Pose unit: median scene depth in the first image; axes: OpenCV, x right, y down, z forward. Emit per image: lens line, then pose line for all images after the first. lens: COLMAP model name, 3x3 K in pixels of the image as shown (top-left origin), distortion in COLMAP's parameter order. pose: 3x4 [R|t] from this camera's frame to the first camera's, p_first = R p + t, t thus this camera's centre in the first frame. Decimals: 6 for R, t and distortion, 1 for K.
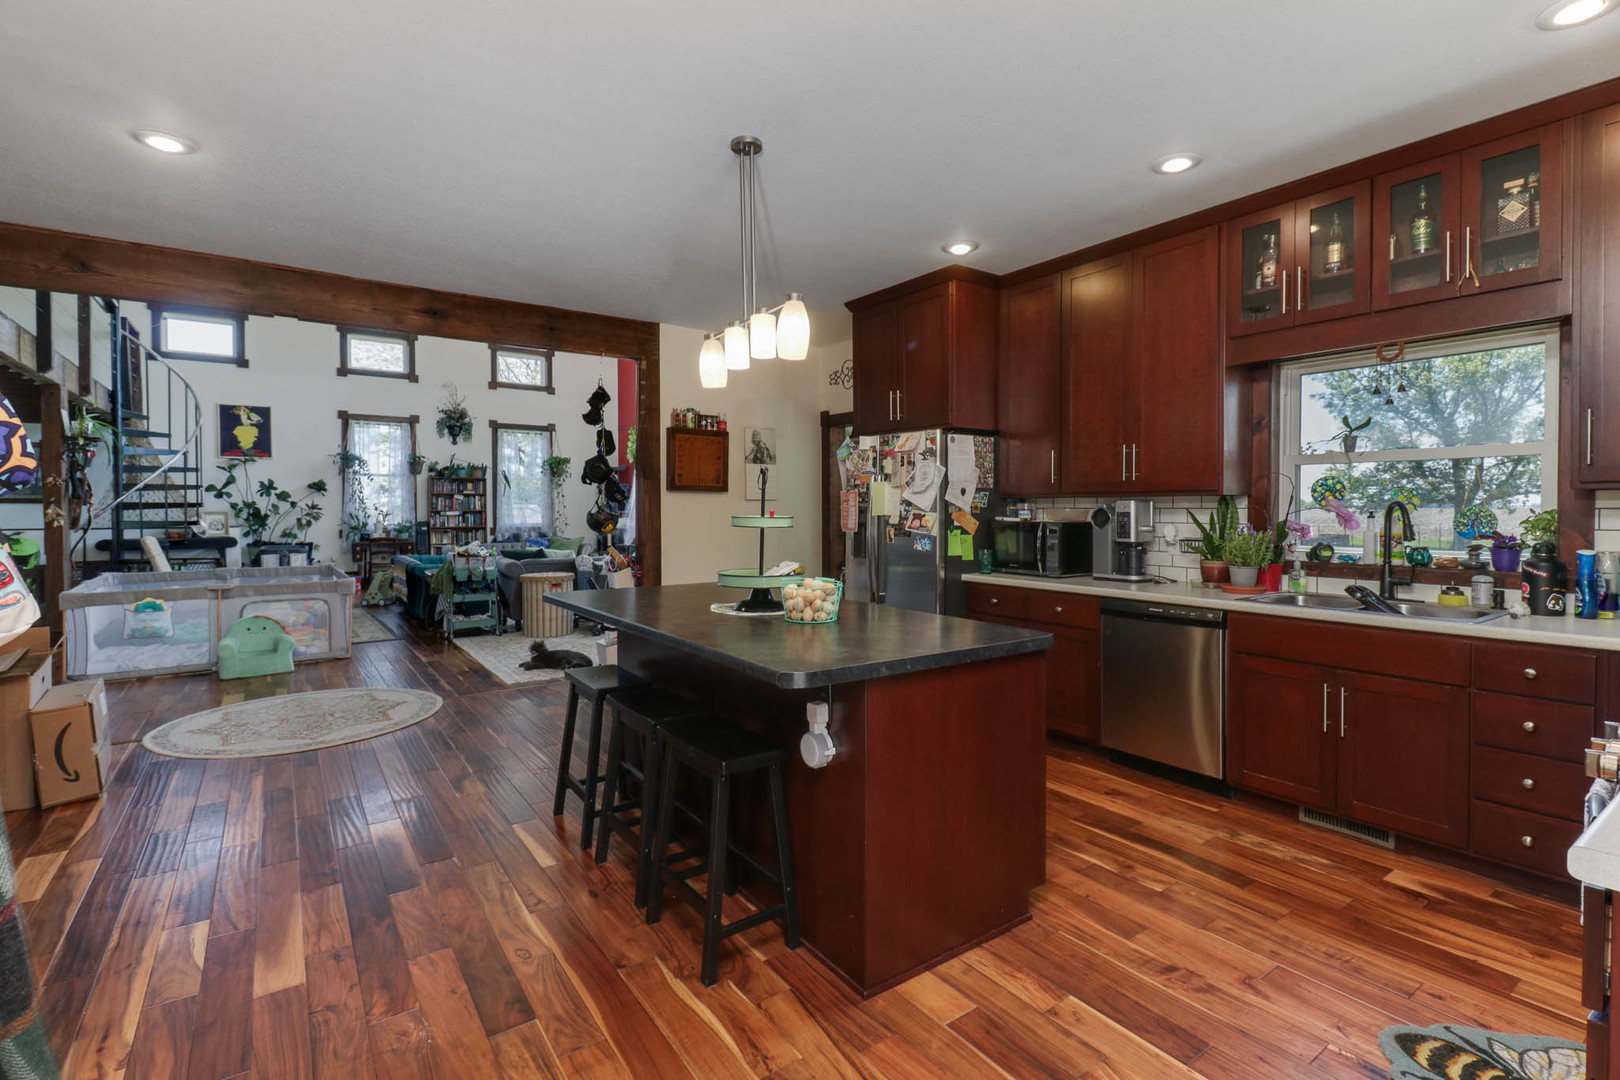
lens RADIAL K [[760.3, 0, 808.0], [0, 760.3, 524.4], [0, 0, 1]] dist [0.009730, -0.005627]
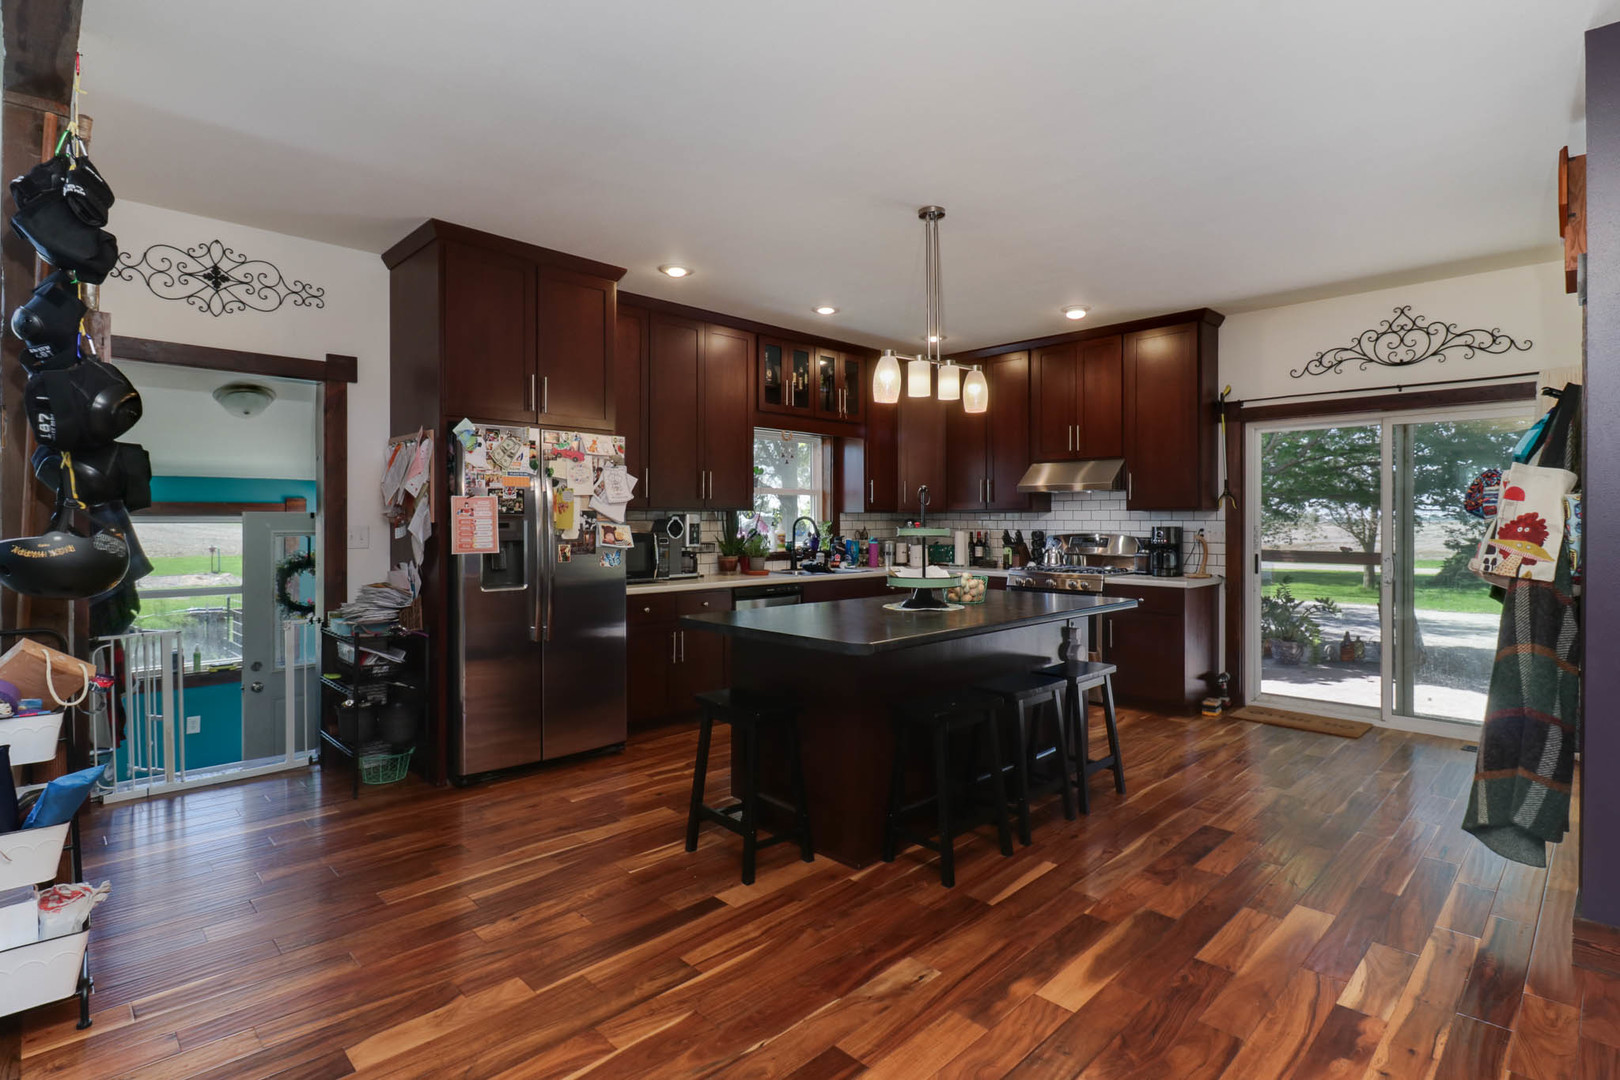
lens RADIAL K [[817.9, 0, 805.9], [0, 817.9, 528.6], [0, 0, 1]] dist [0.003645, -0.000298]
pose [[-0.173495, -0.011289, 0.984770, -1.064980], [0.019079, 0.999708, 0.014821, -0.026648], [-0.984650, 0.021360, -0.173229, 1.169025]]
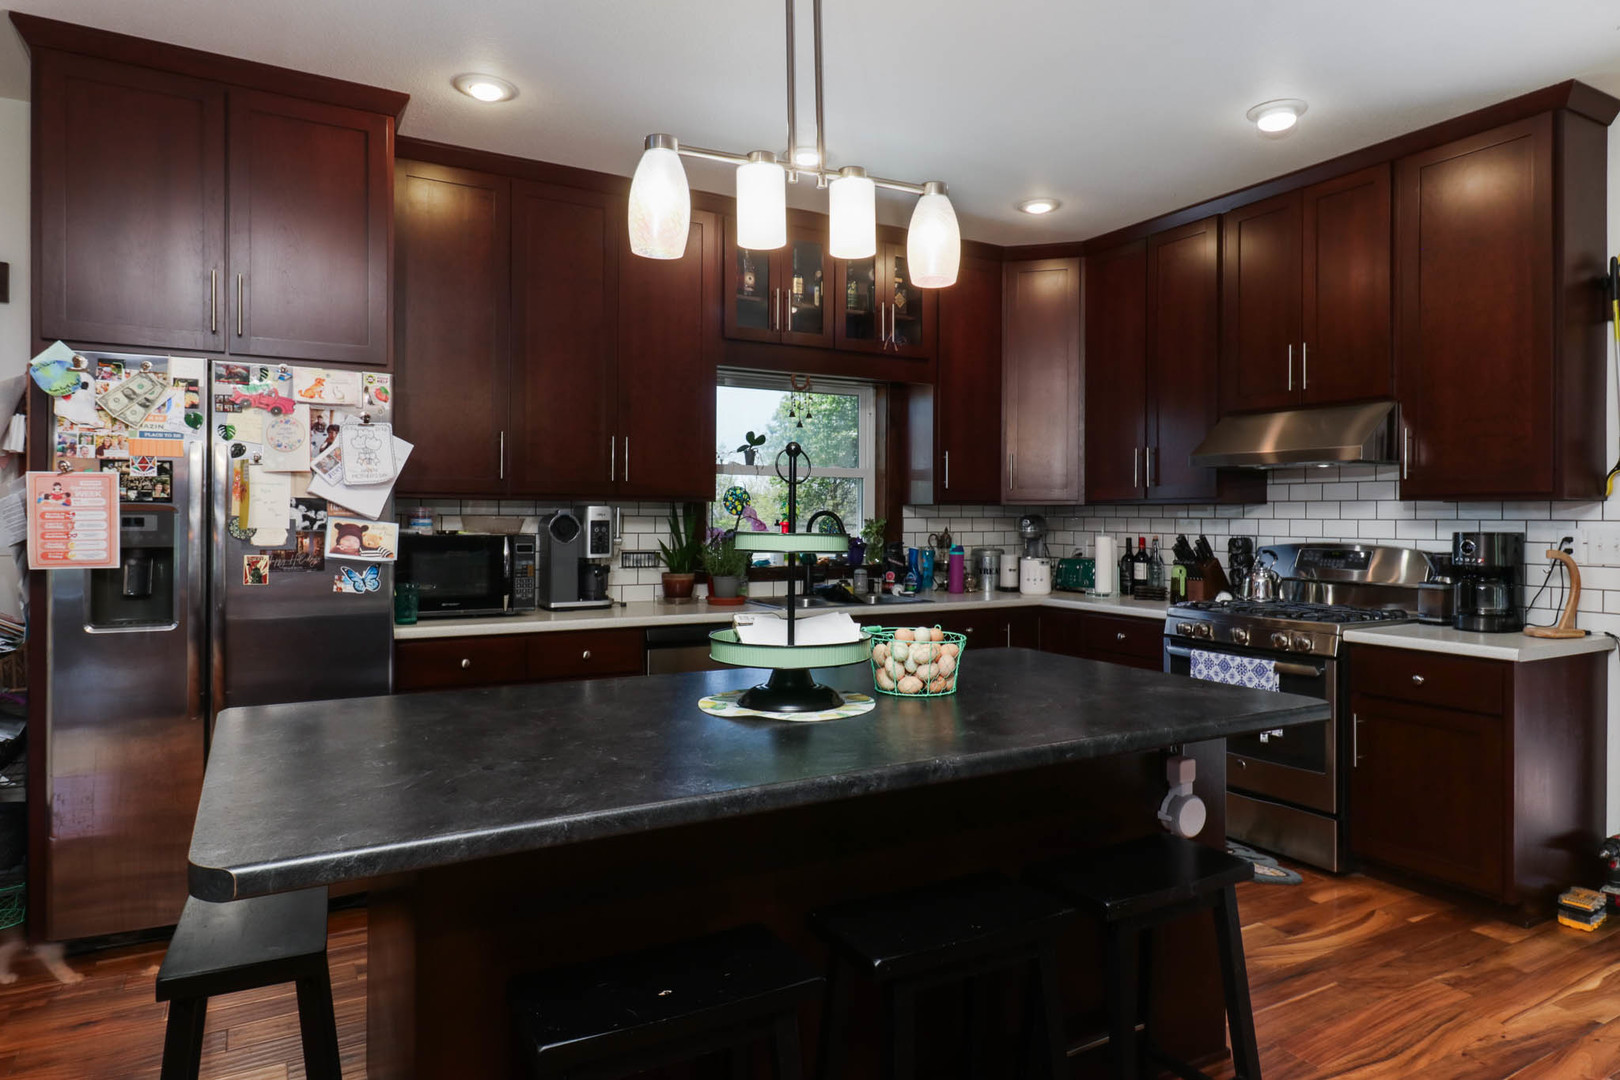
lens RADIAL K [[941.8, 0, 814.8], [0, 941.8, 528.2], [0, 0, 1]] dist [0.000731, -0.004824]
pose [[0.104213, -0.011523, 0.994488, -0.598706], [0.015003, 0.999837, 0.010013, -0.016603], [-0.994442, 0.013877, 0.104369, 0.755142]]
